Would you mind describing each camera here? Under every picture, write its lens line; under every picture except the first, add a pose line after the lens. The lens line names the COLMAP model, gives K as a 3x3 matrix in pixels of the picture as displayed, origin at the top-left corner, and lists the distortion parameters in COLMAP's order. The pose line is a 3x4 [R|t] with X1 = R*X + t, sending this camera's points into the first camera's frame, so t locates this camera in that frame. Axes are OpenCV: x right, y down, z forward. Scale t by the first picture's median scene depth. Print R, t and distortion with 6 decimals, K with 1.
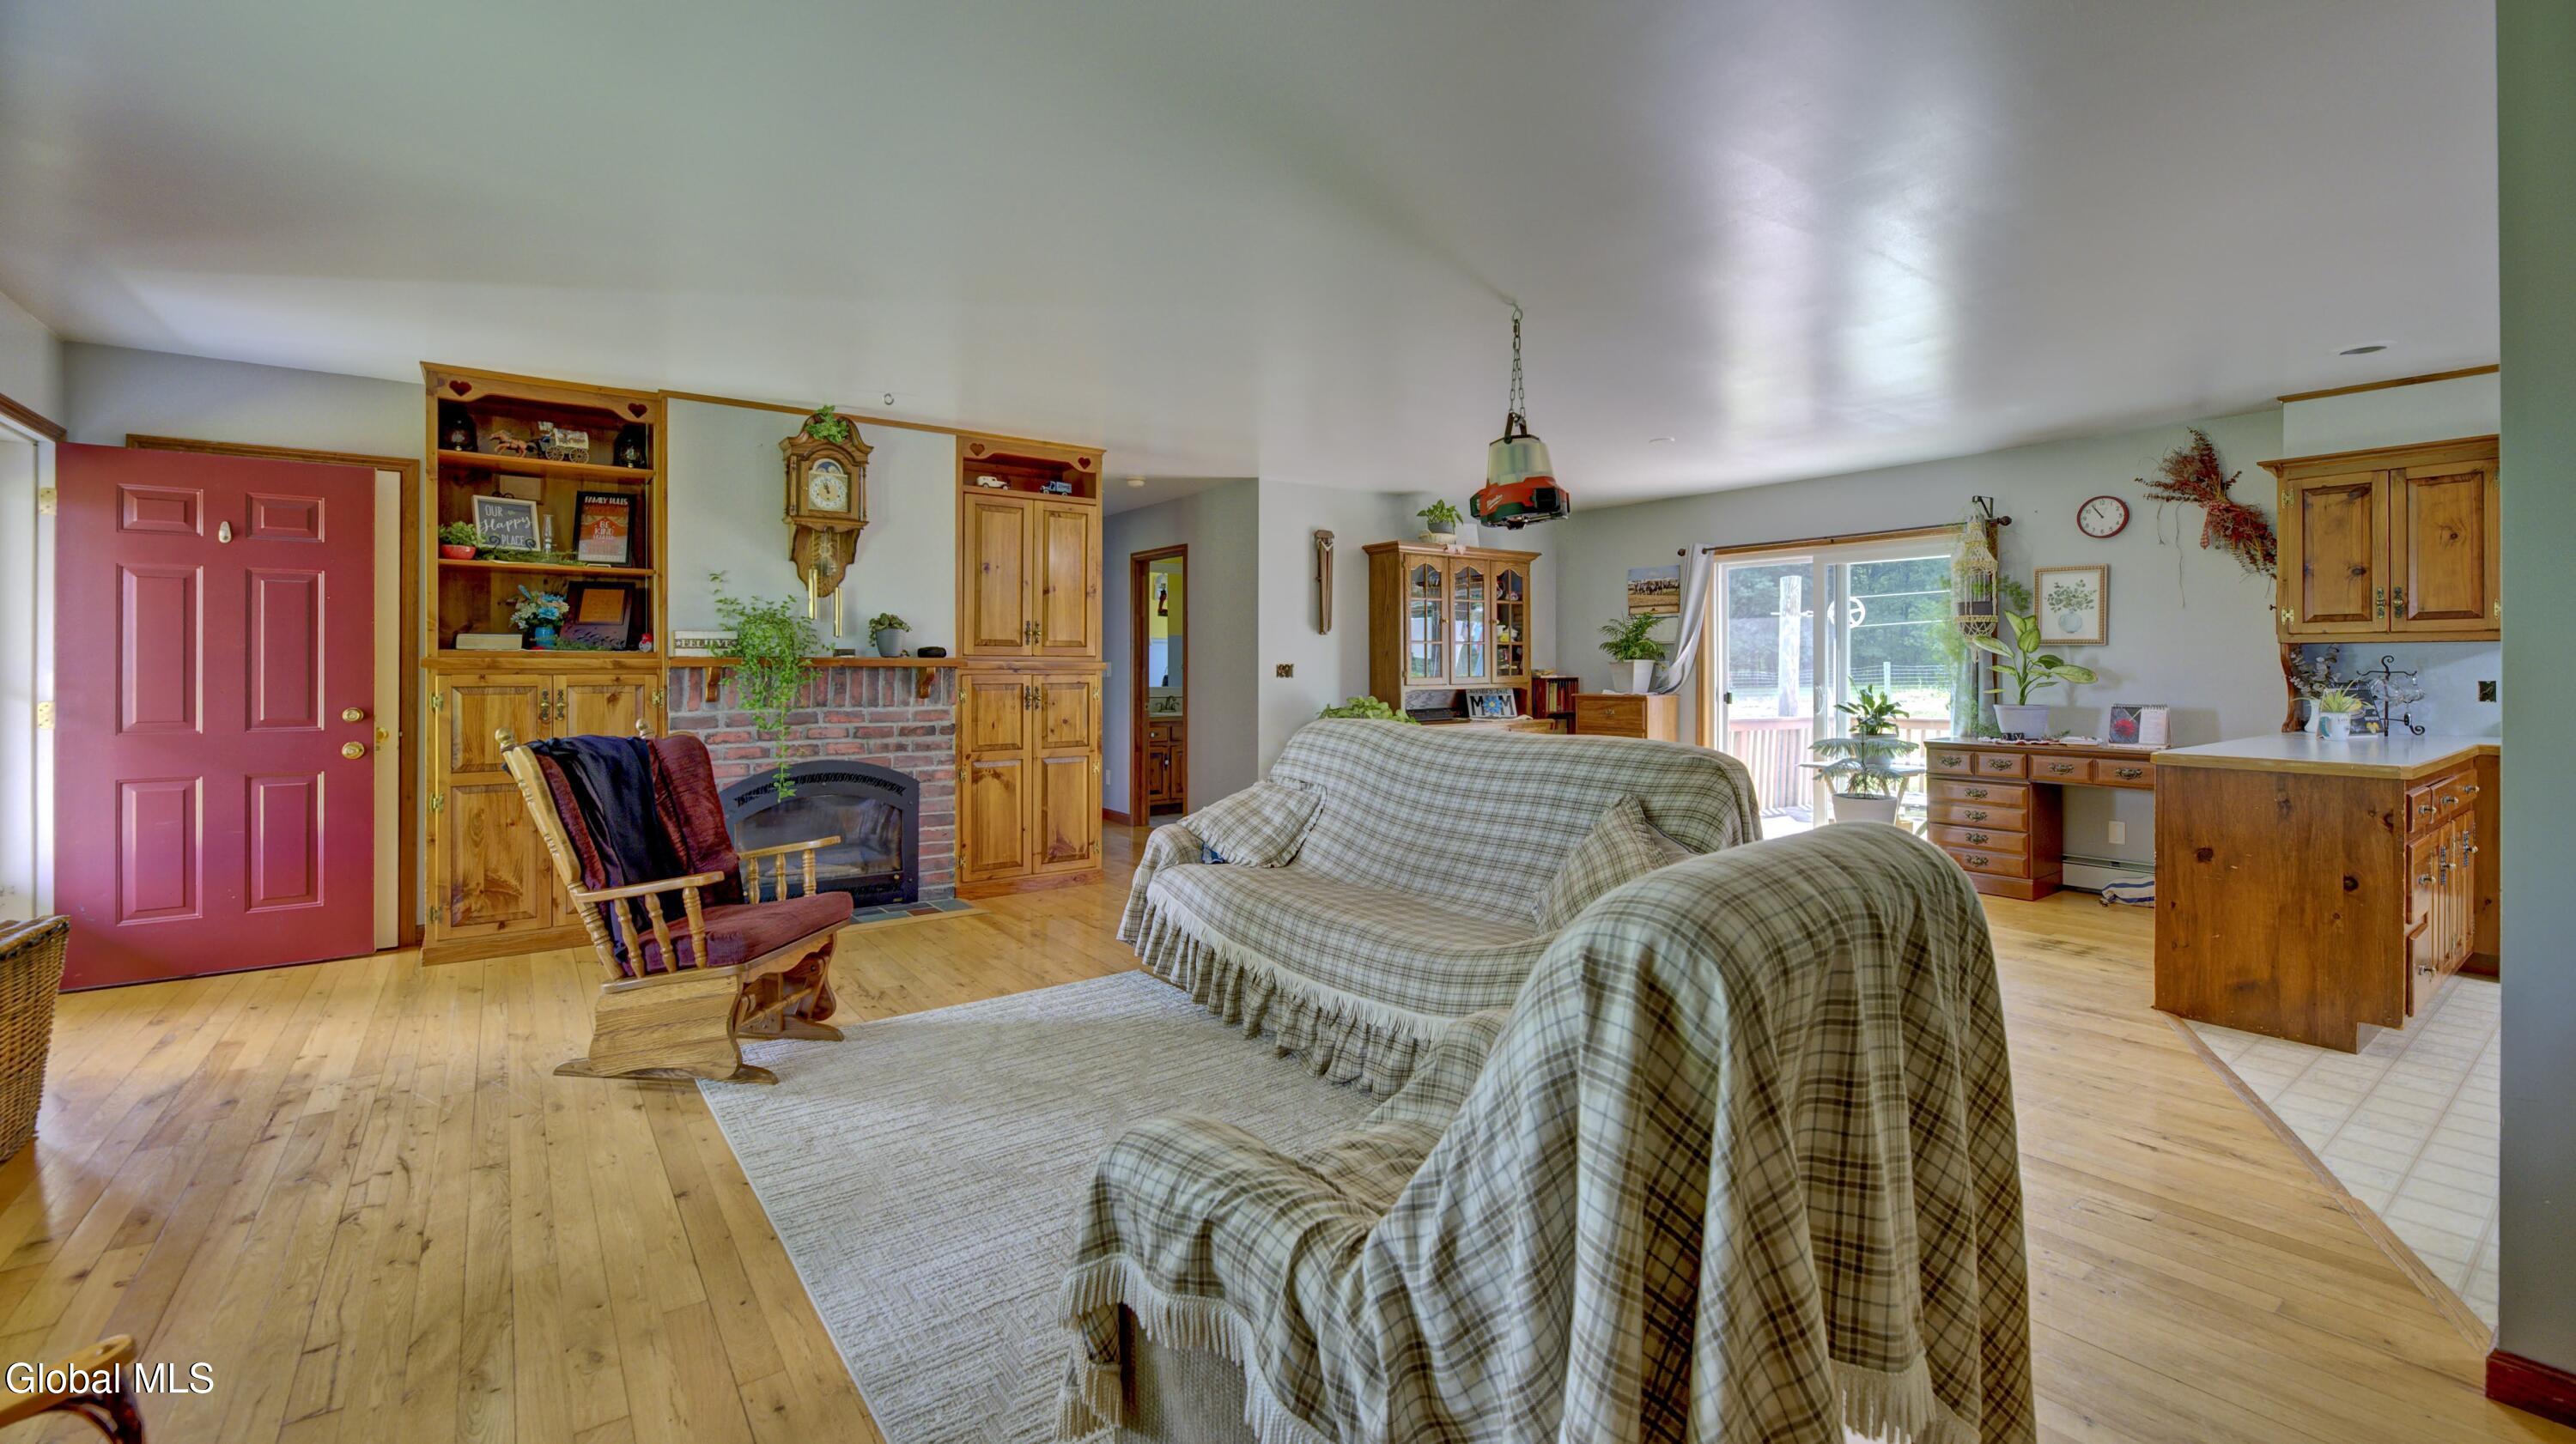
lens RADIAL K [[1063.9, 0, 1318.5], [0, 1063.9, 670.9], [0, 0, 1]] dist [0.003730, -0.000518]
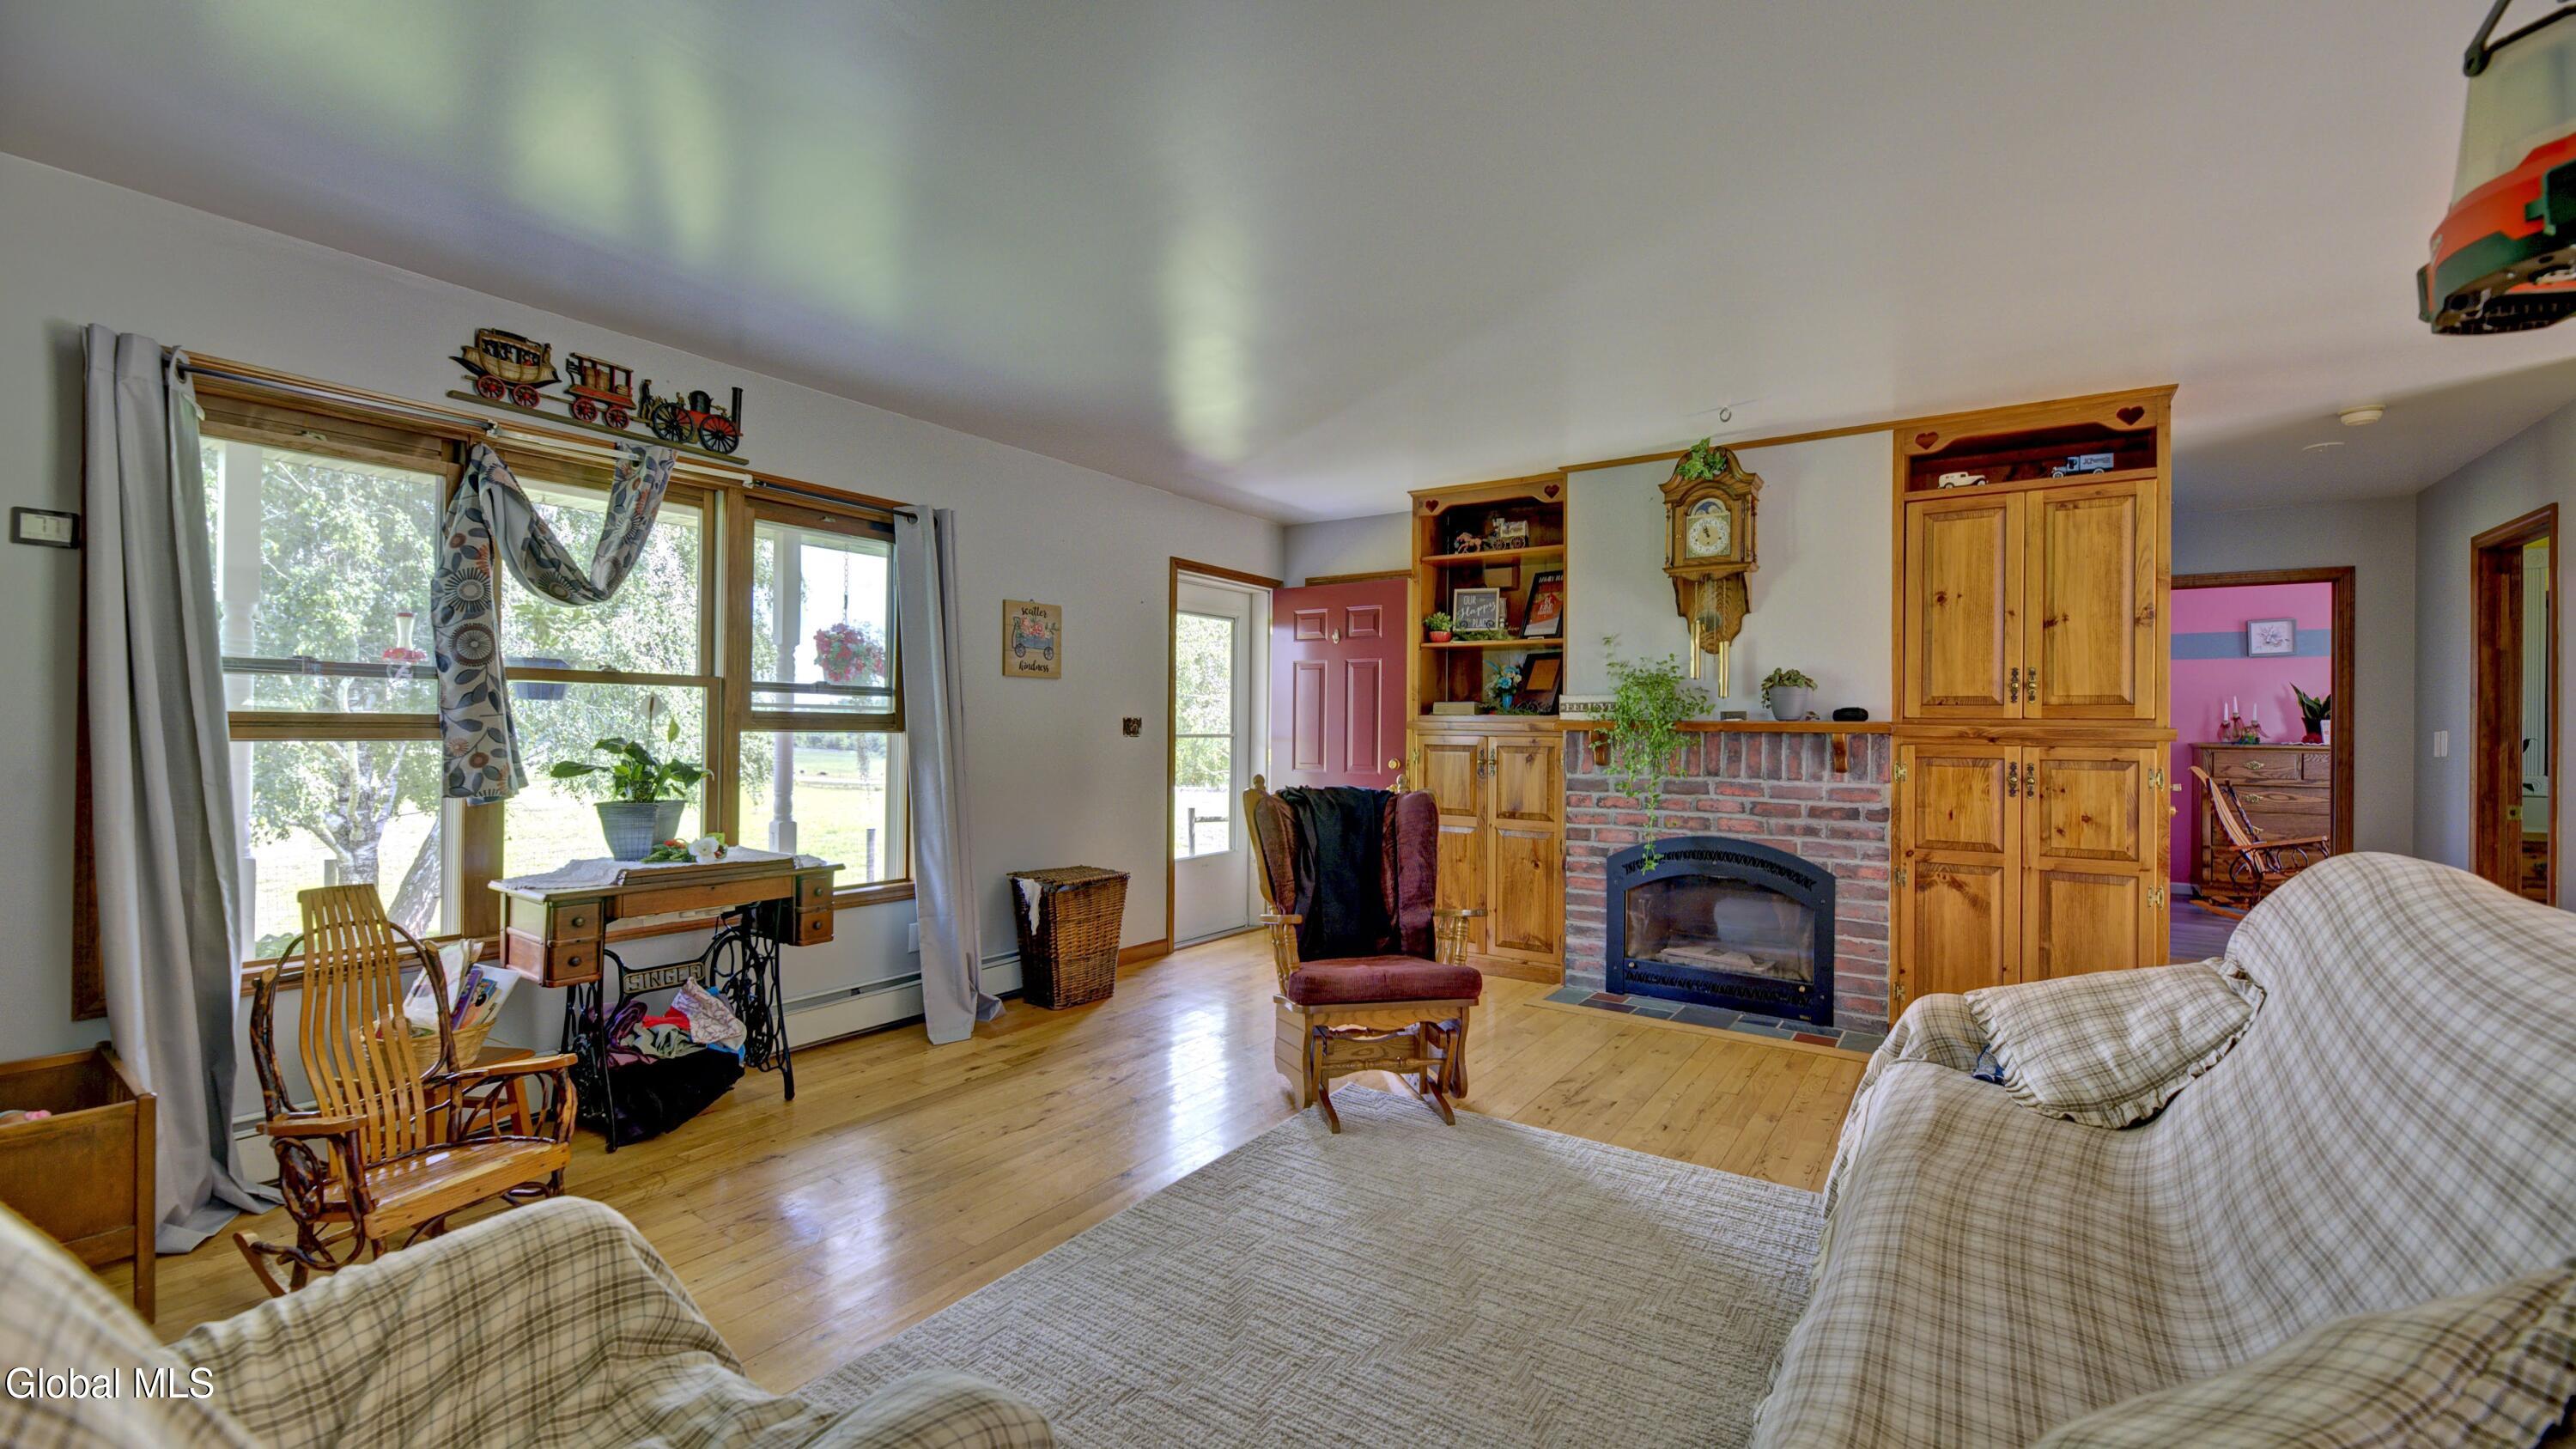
lens RADIAL K [[1064.2, 0, 1292.9], [0, 1064.2, 719.3], [0, 0, 1]] dist [0.003730, -0.000518]
pose [[0.302198, -0.004668, -0.953234, 0.277630], [-0.014369, 0.999852, -0.009452, -0.000480], [0.953137, 0.016553, 0.302086, 0.390781]]
